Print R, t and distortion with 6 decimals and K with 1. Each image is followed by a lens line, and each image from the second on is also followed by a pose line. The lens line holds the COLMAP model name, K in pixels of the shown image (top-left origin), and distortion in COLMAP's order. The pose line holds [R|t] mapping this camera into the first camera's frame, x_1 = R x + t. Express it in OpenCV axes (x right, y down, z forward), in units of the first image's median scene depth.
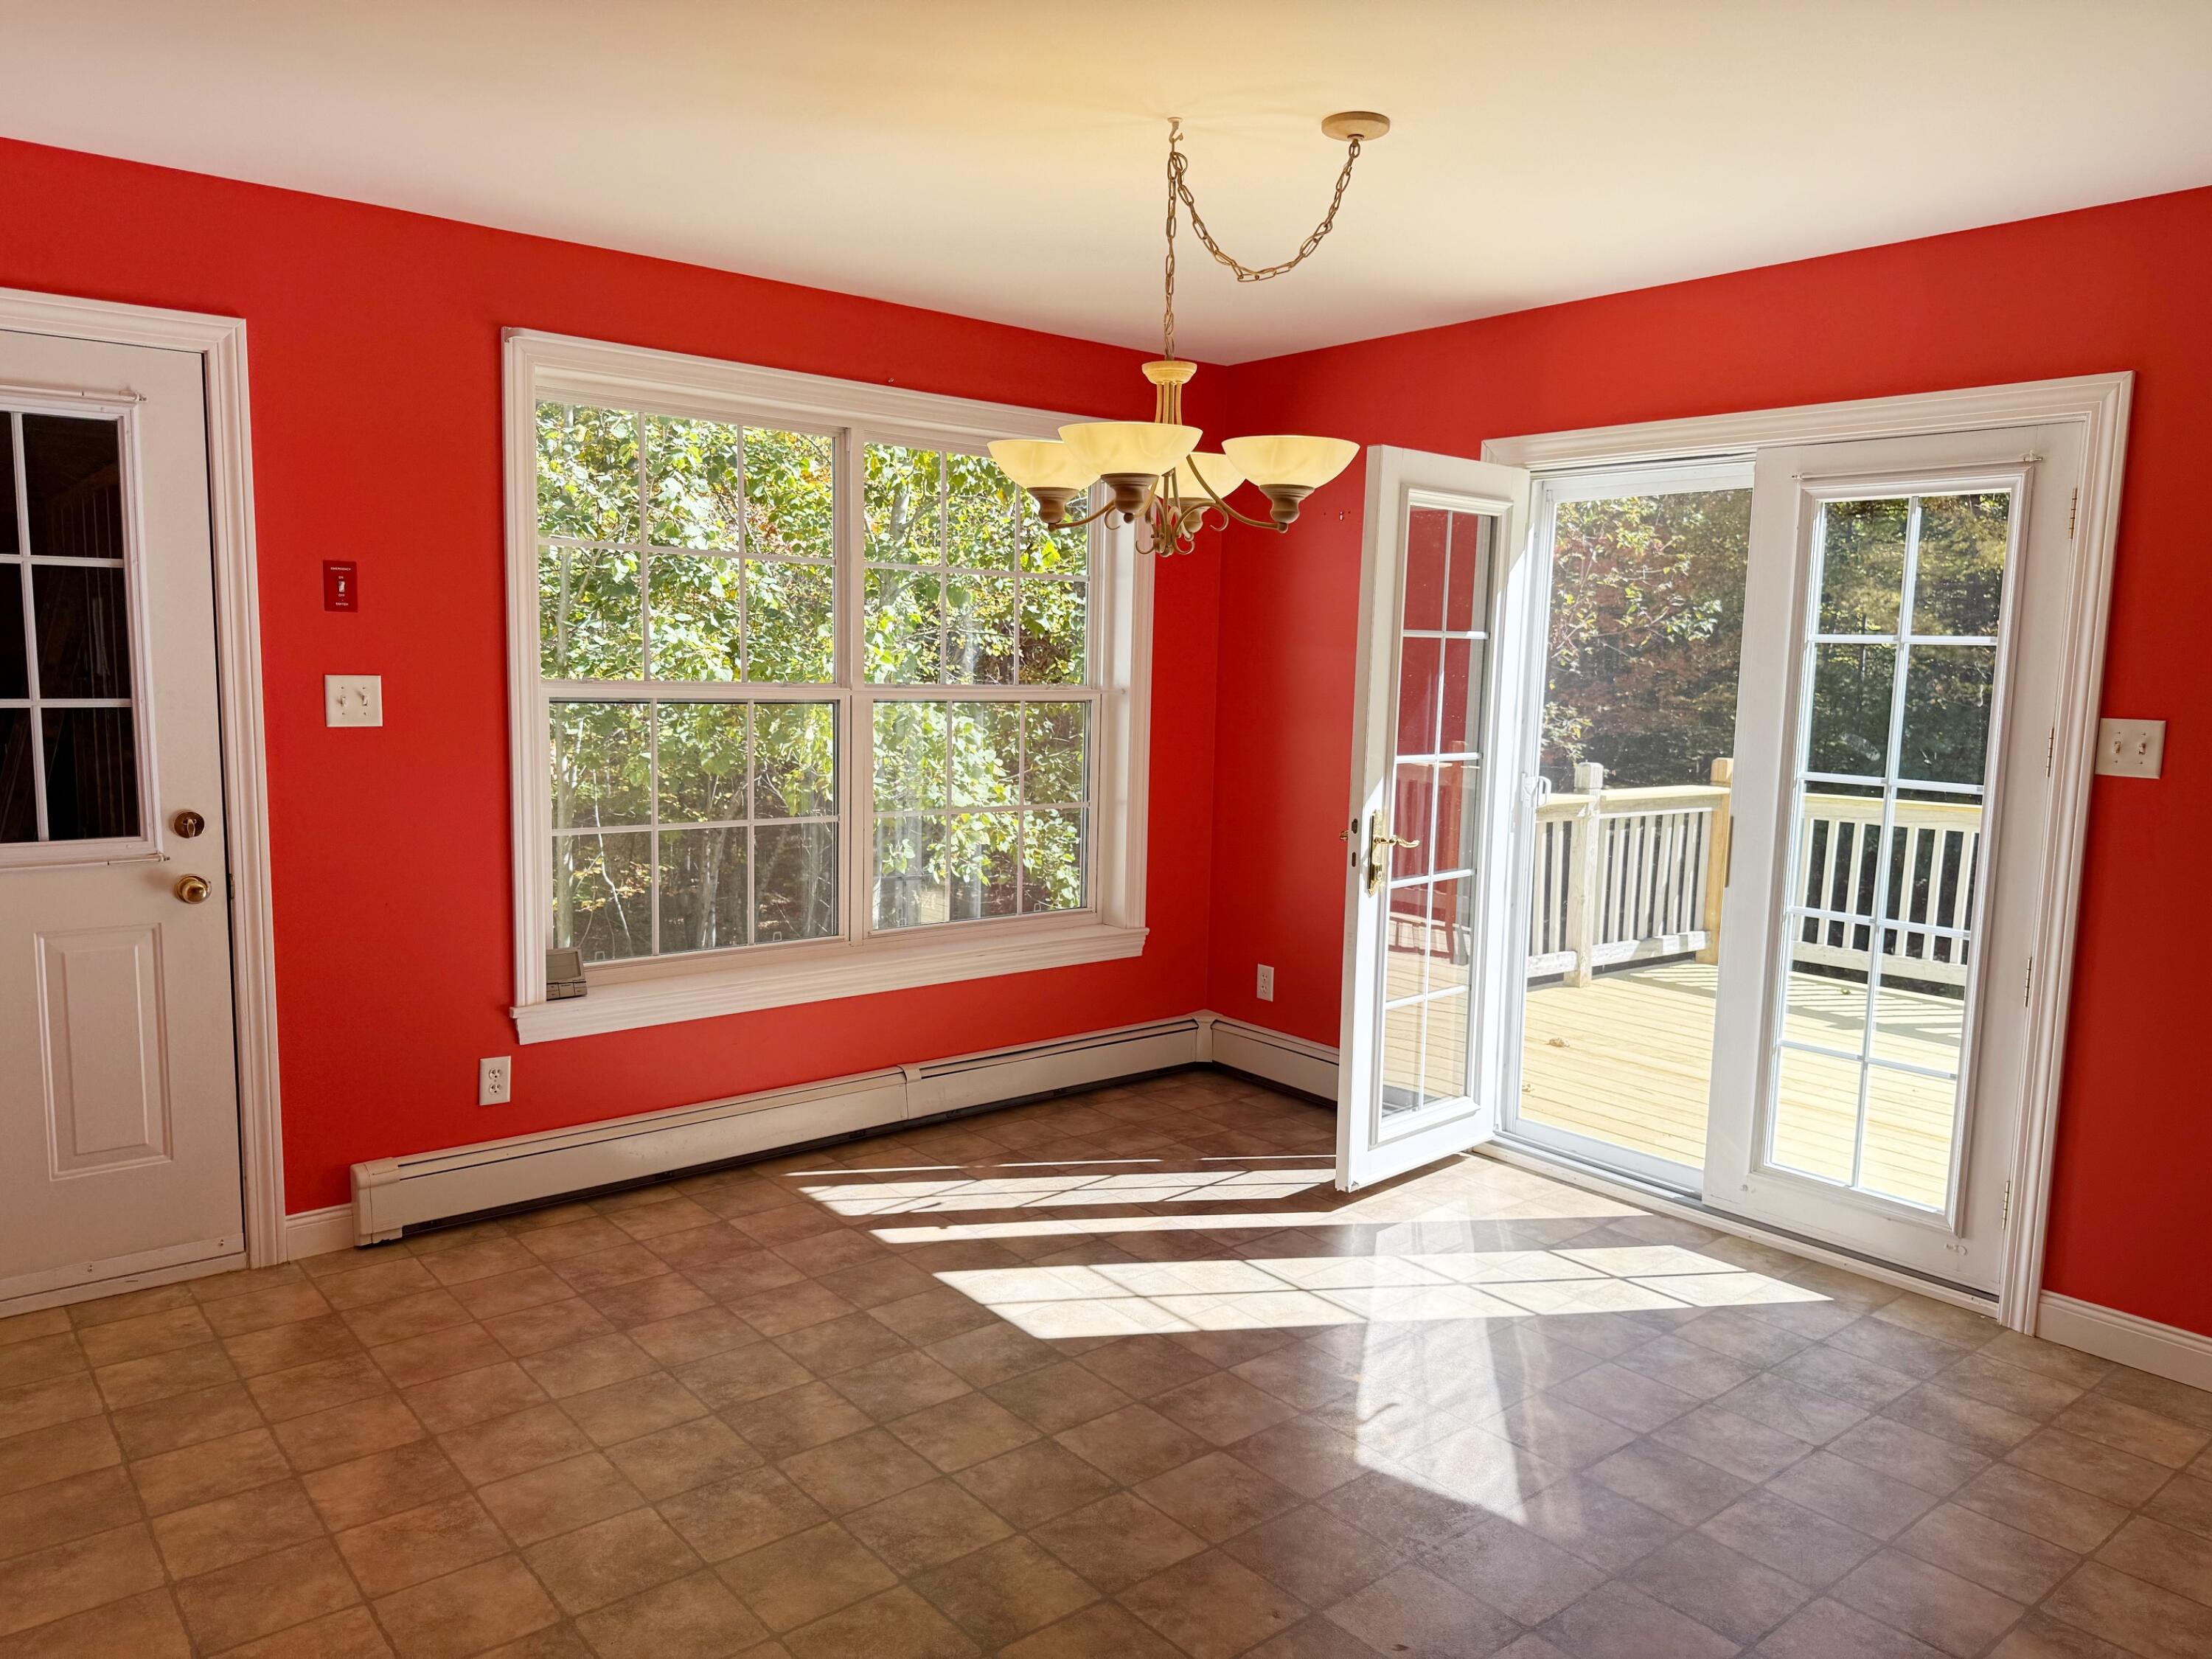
lens RADIAL K [[1547.1, 0, 1098.9], [0, 1547.1, 841.7], [0, 0, 1]] dist [0.015110, -0.009056]
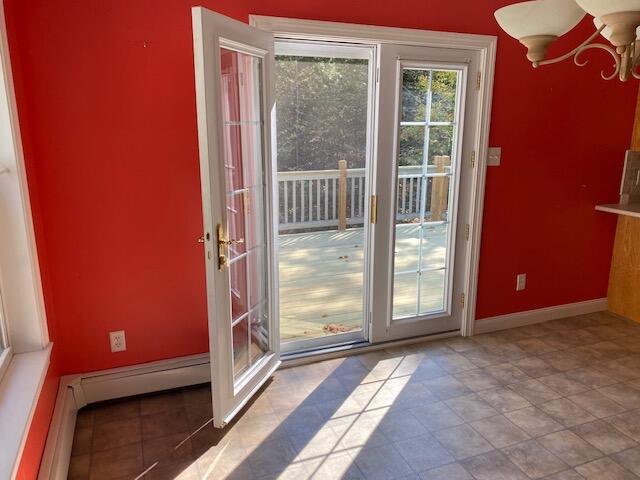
lens RADIAL K [[481.0, 0, 319.2], [0, 481.0, 236.2], [0, 0, 1]] dist [0.010477, -0.002669]
pose [[0.310592, -0.232569, 0.921653, -0.429241], [0.126299, 0.971107, 0.202486, -0.148500], [-0.942115, 0.053514, 0.330991, 1.009457]]
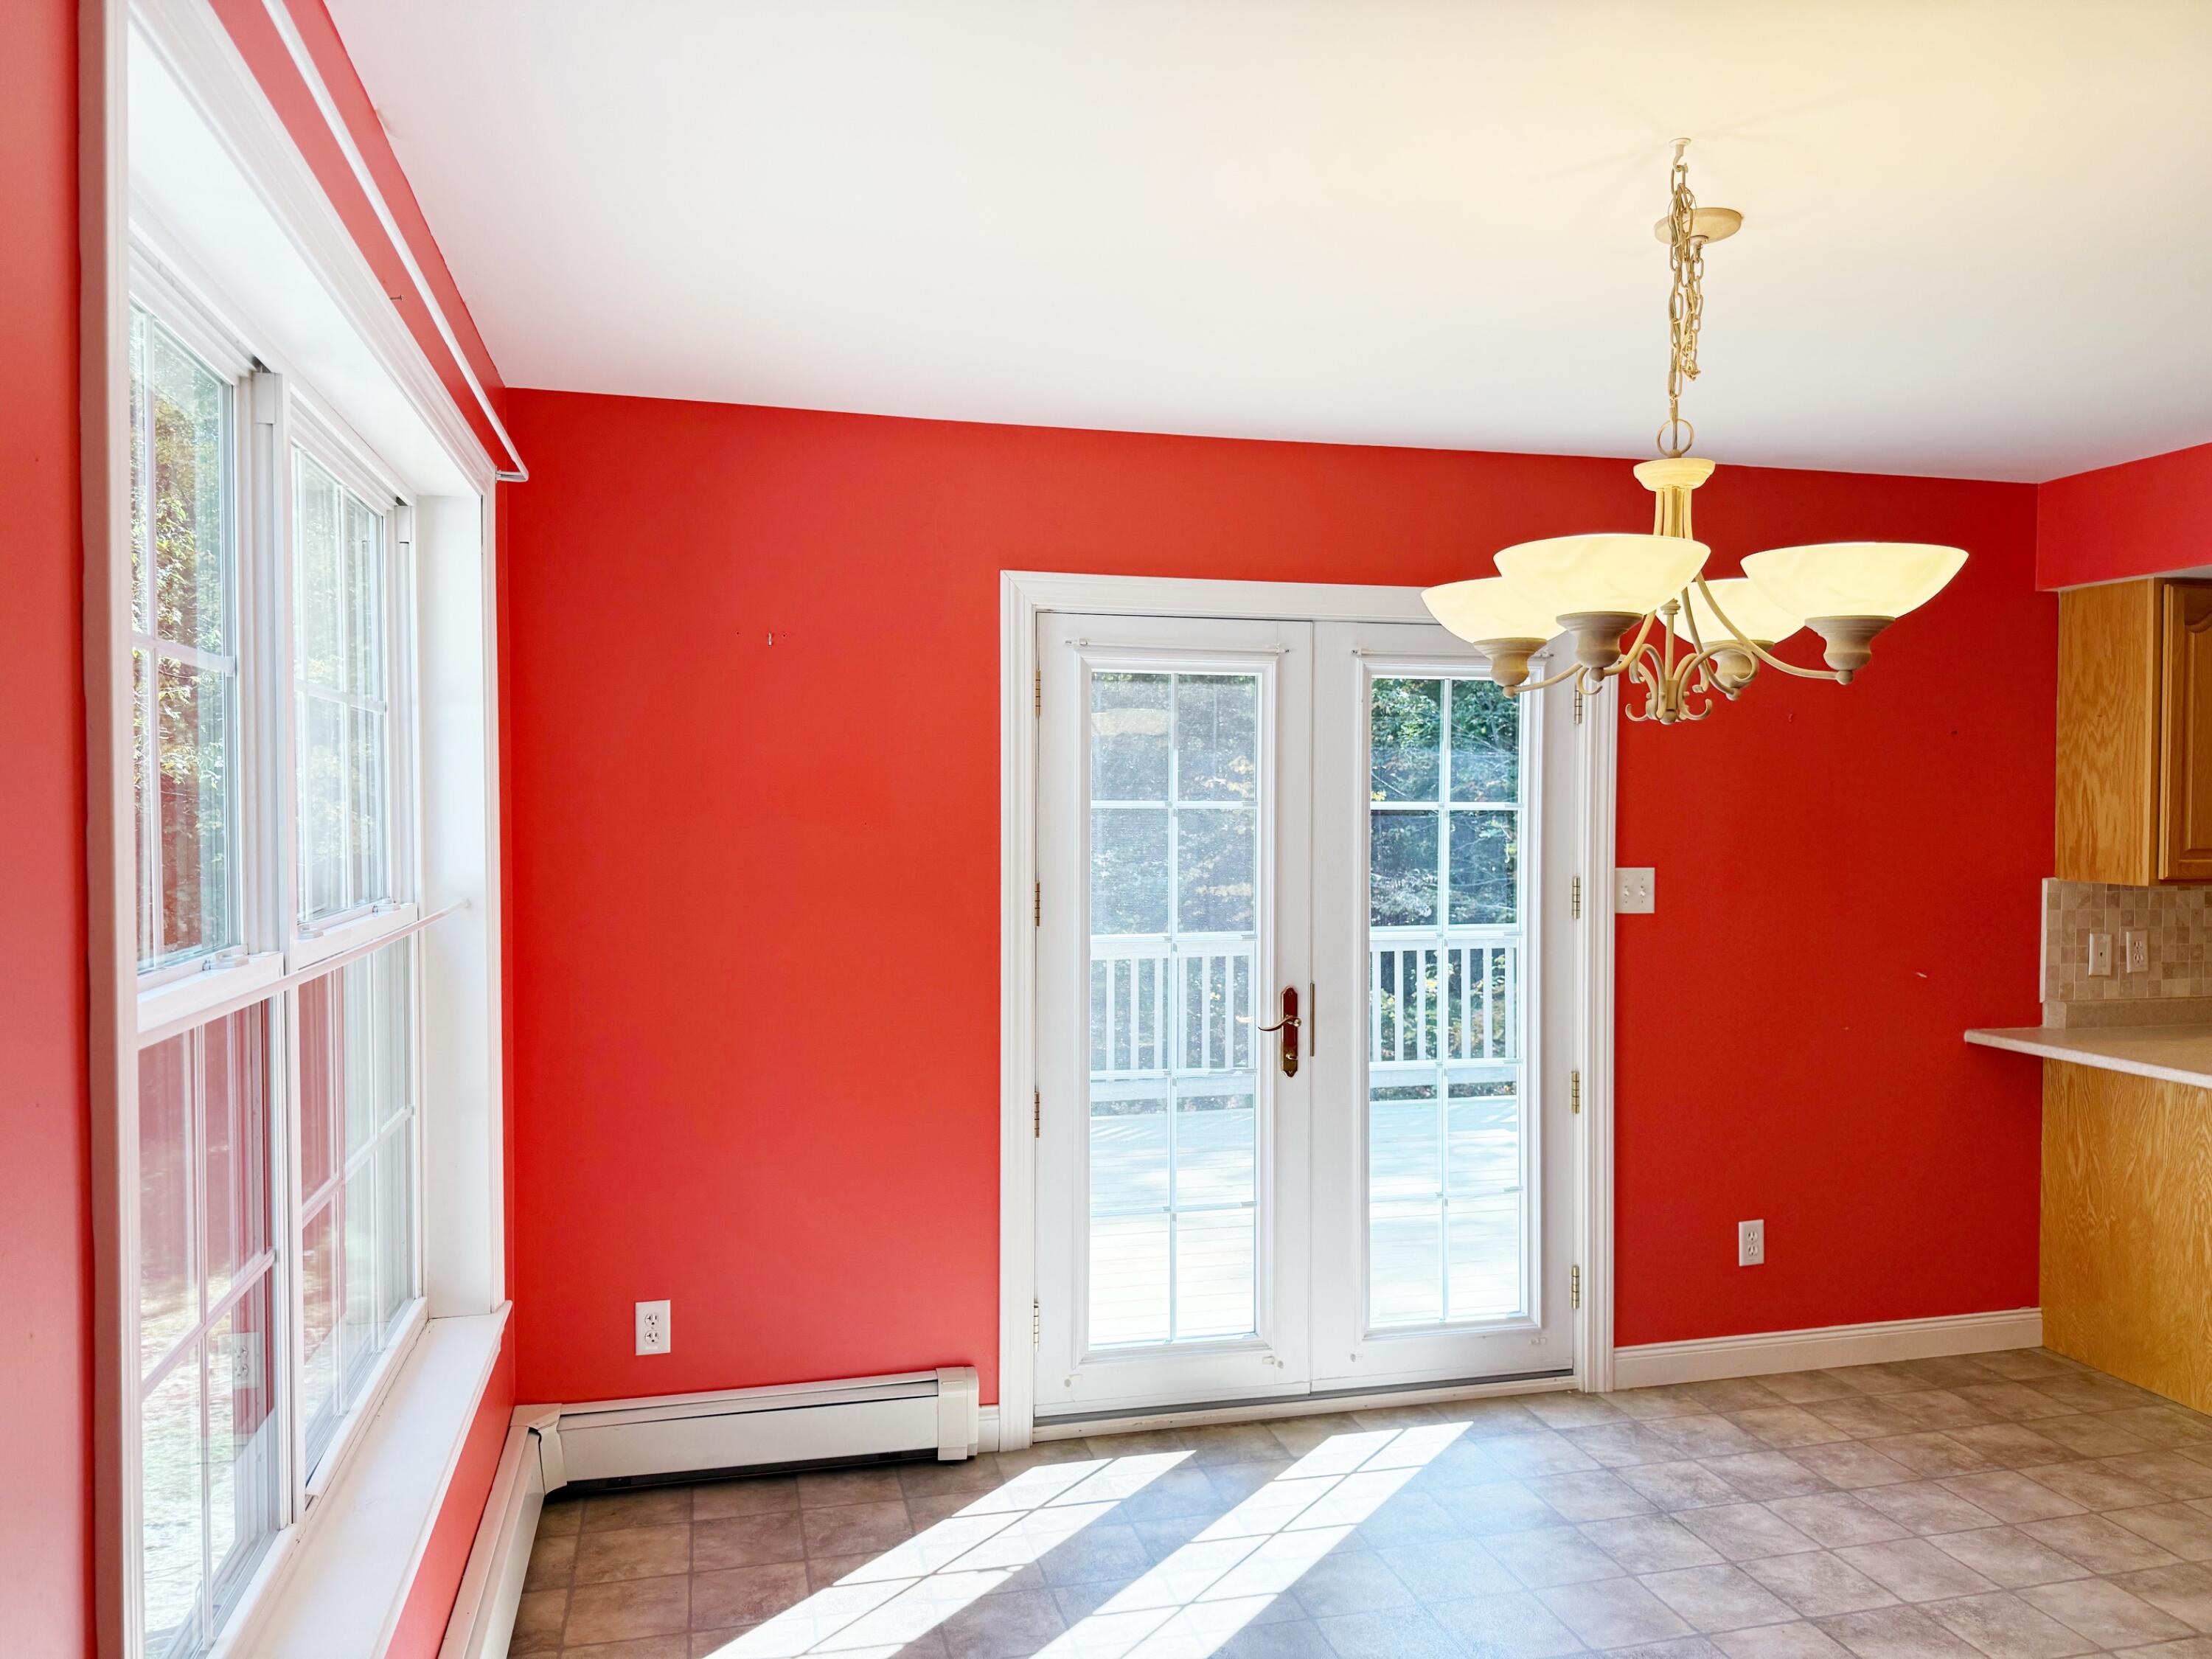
lens RADIAL K [[1547.1, 0, 1098.5], [0, 1547.1, 835.3], [0, 0, 1]] dist [0.015110, -0.009056]
pose [[0.430516, -0.035507, 0.901884, -0.645262], [0.123230, 0.992181, -0.019762, -0.131653], [-0.894131, 0.119647, 0.431526, 0.833011]]
